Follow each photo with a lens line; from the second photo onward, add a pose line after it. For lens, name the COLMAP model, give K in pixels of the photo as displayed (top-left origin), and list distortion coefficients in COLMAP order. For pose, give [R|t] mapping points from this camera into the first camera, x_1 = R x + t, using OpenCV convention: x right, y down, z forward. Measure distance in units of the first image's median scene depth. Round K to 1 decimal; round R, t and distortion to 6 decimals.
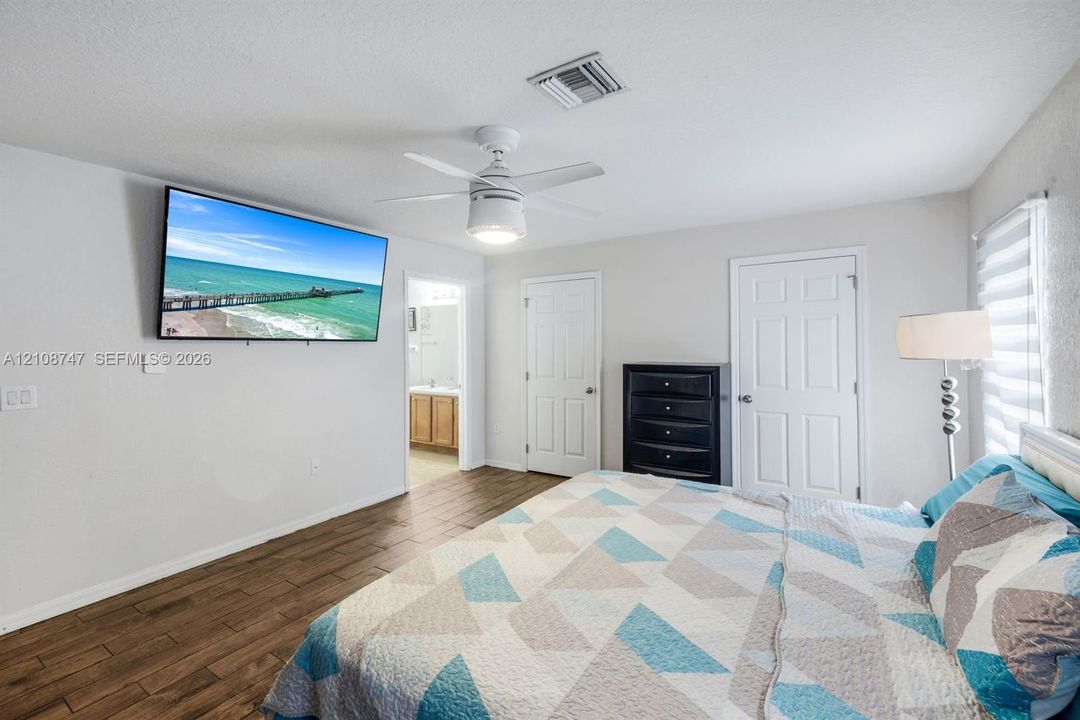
lens RADIAL K [[444.7, 0, 538.1], [0, 444.7, 350.8], [0, 0, 1]] dist [-0.001081, -0.000075]
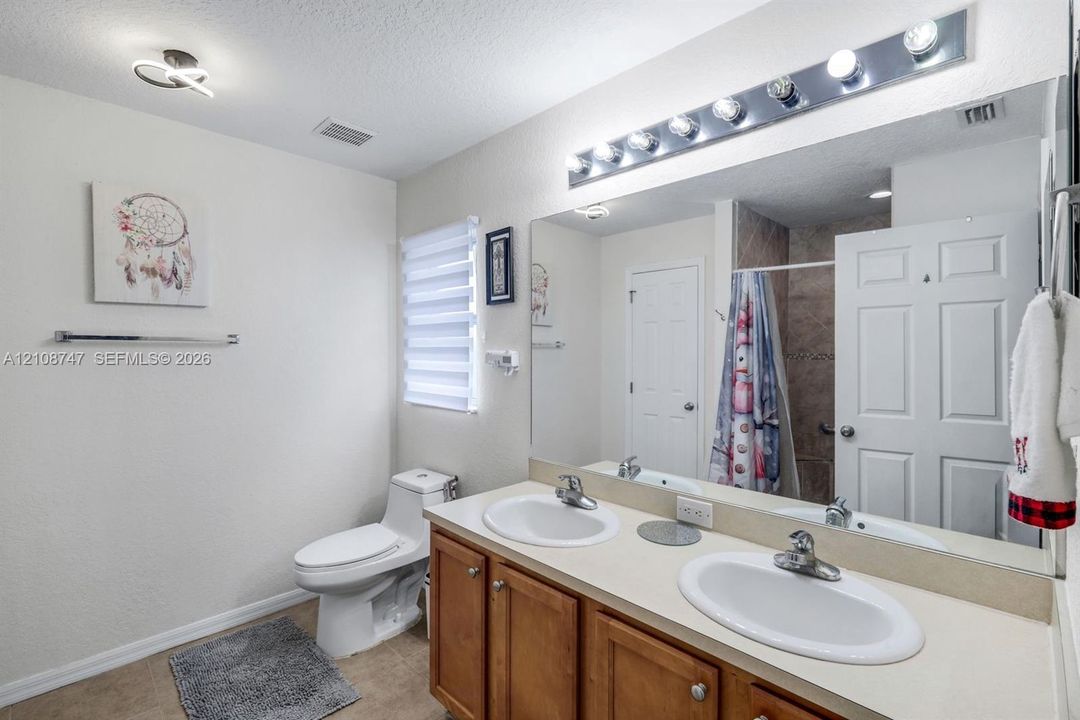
lens RADIAL K [[444.7, 0, 538.1], [0, 444.7, 350.8], [0, 0, 1]] dist [-0.001081, -0.000075]
pose [[0.983487, 0.010699, -0.180661, -0.138953], [-0.011702, 0.999921, -0.004484, -0.008638], [0.180599, 0.006524, 0.983535, 0.492249]]
